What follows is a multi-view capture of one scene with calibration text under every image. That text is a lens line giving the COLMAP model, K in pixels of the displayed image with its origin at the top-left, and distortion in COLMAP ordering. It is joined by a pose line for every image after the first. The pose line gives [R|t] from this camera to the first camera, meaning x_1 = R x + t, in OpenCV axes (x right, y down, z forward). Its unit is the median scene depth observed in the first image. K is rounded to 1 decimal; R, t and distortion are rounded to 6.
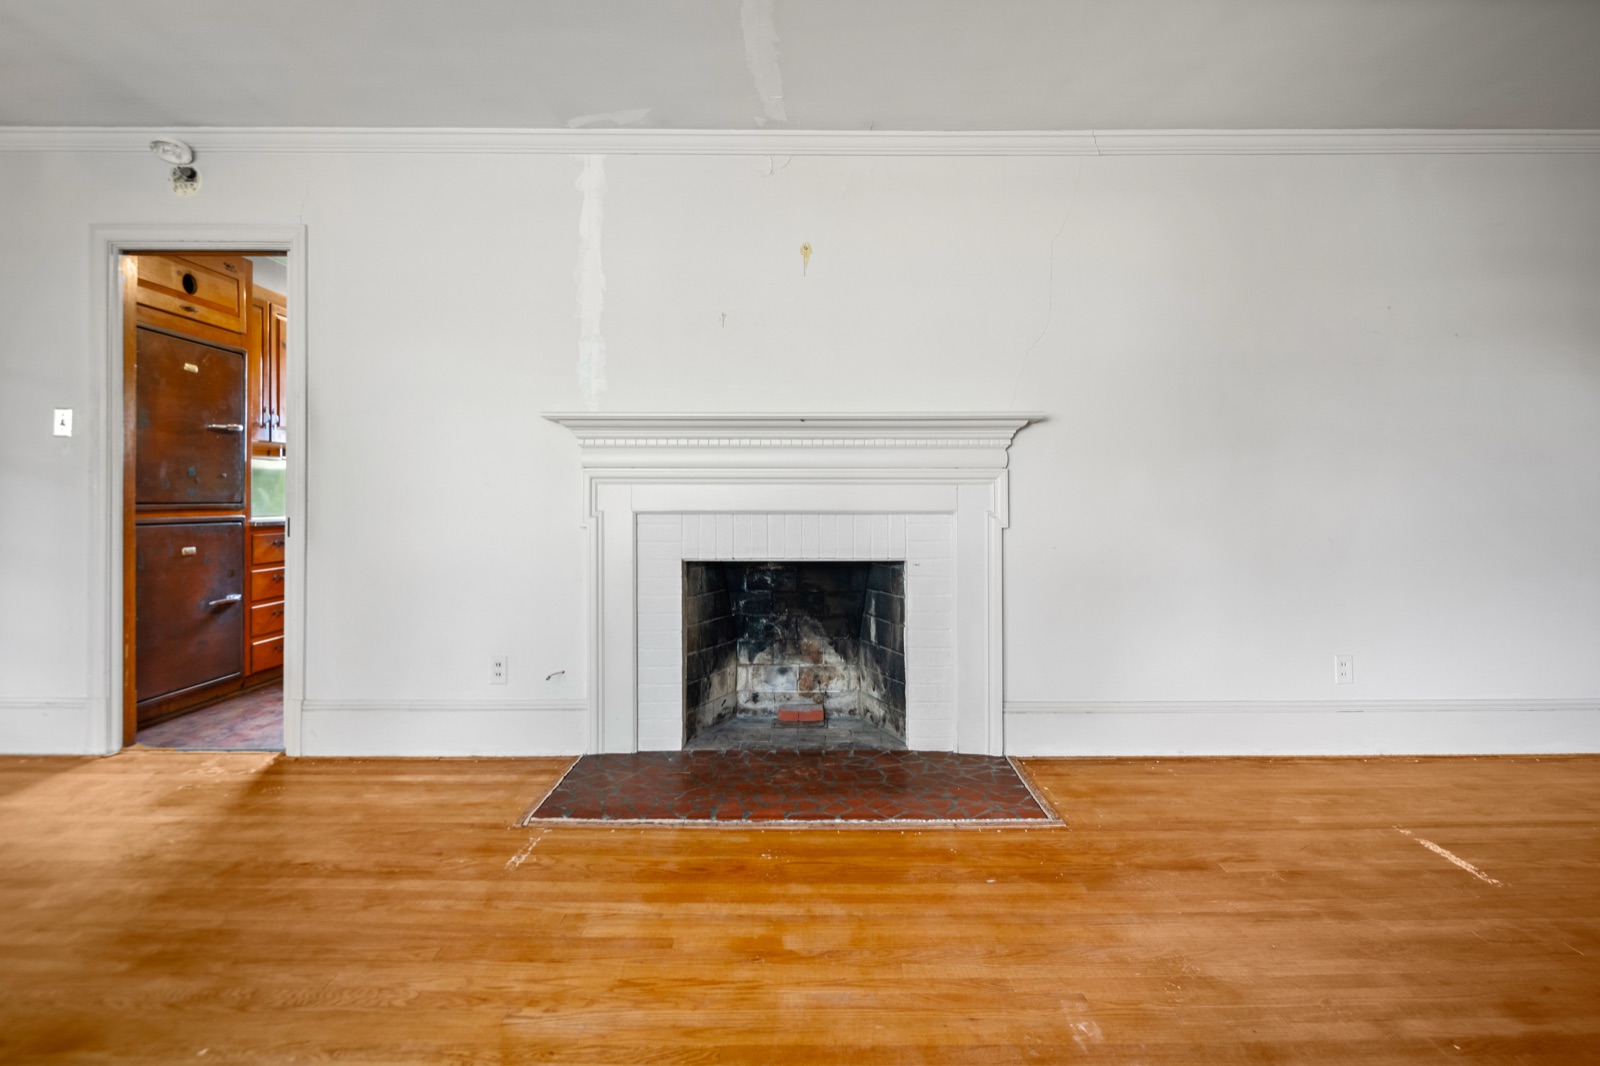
lens RADIAL K [[829.1, 0, 790.5], [0, 829.1, 491.0], [0, 0, 1]] dist [-0.004503, -0.001412]
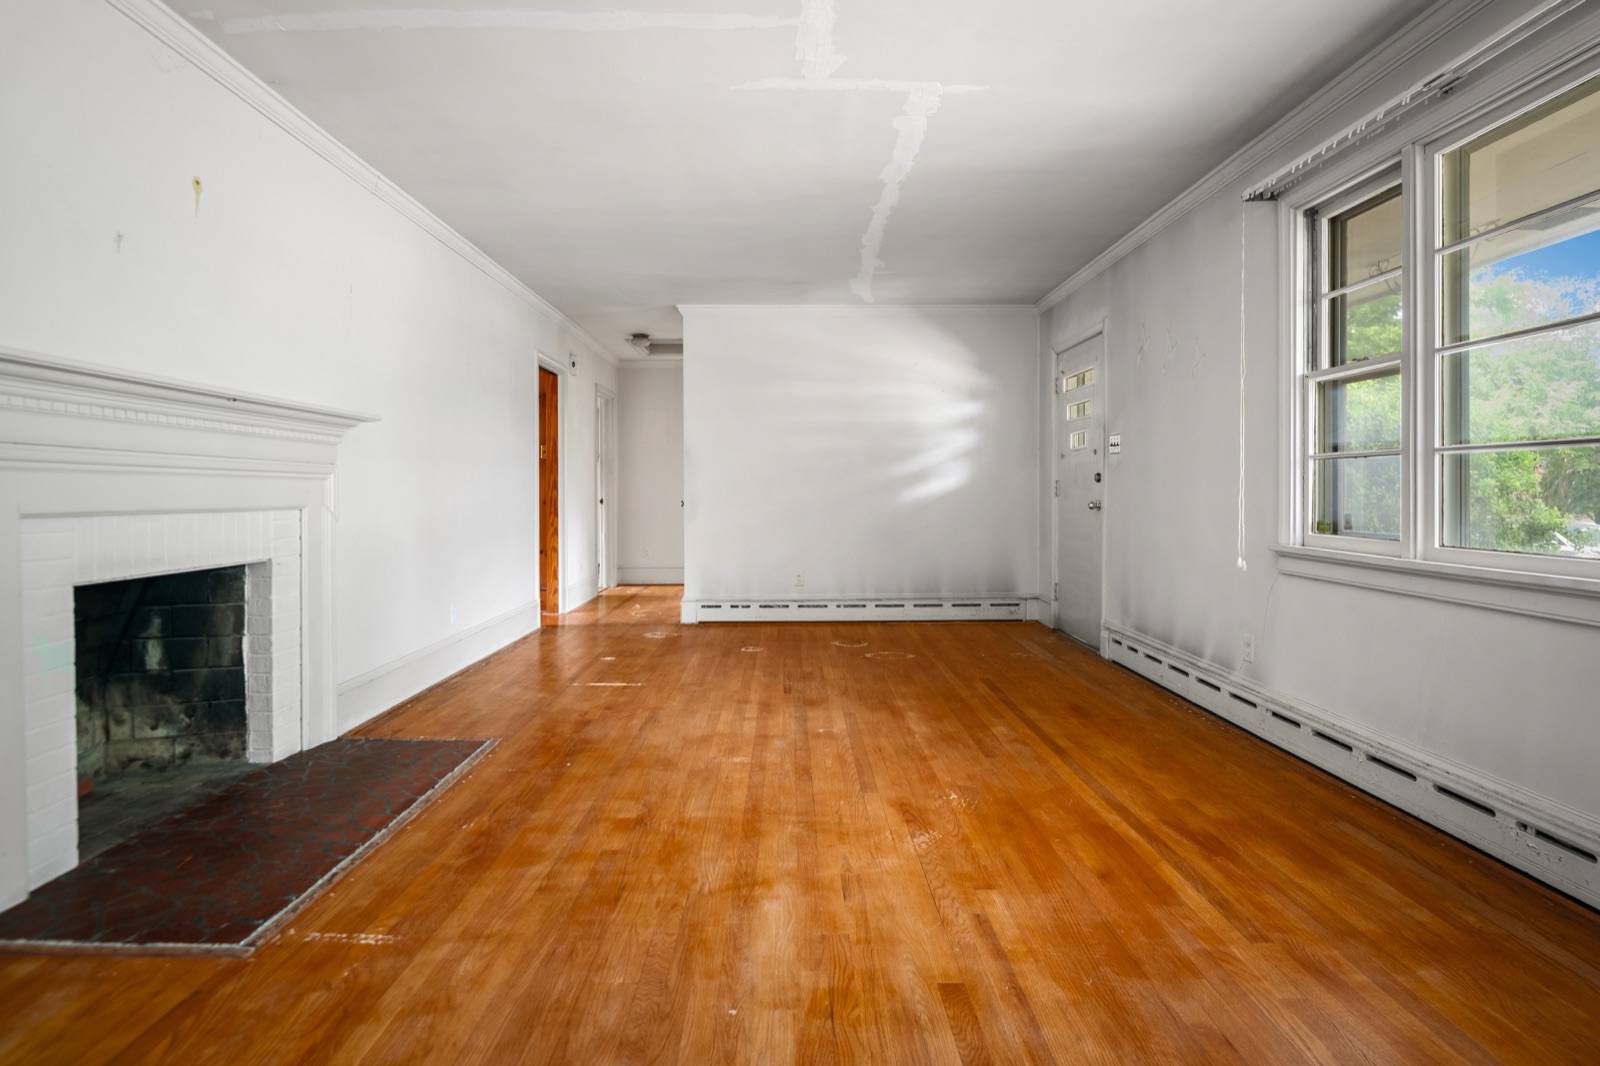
lens RADIAL K [[829.1, 0, 796.9], [0, 829.1, 500.3], [0, 0, 1]] dist [-0.004503, -0.001412]
pose [[0.024050, -0.007934, 0.999679, -1.024021], [-0.005906, 0.999950, 0.008078, 0.007929], [-0.999693, -0.006098, 0.024002, 0.518913]]
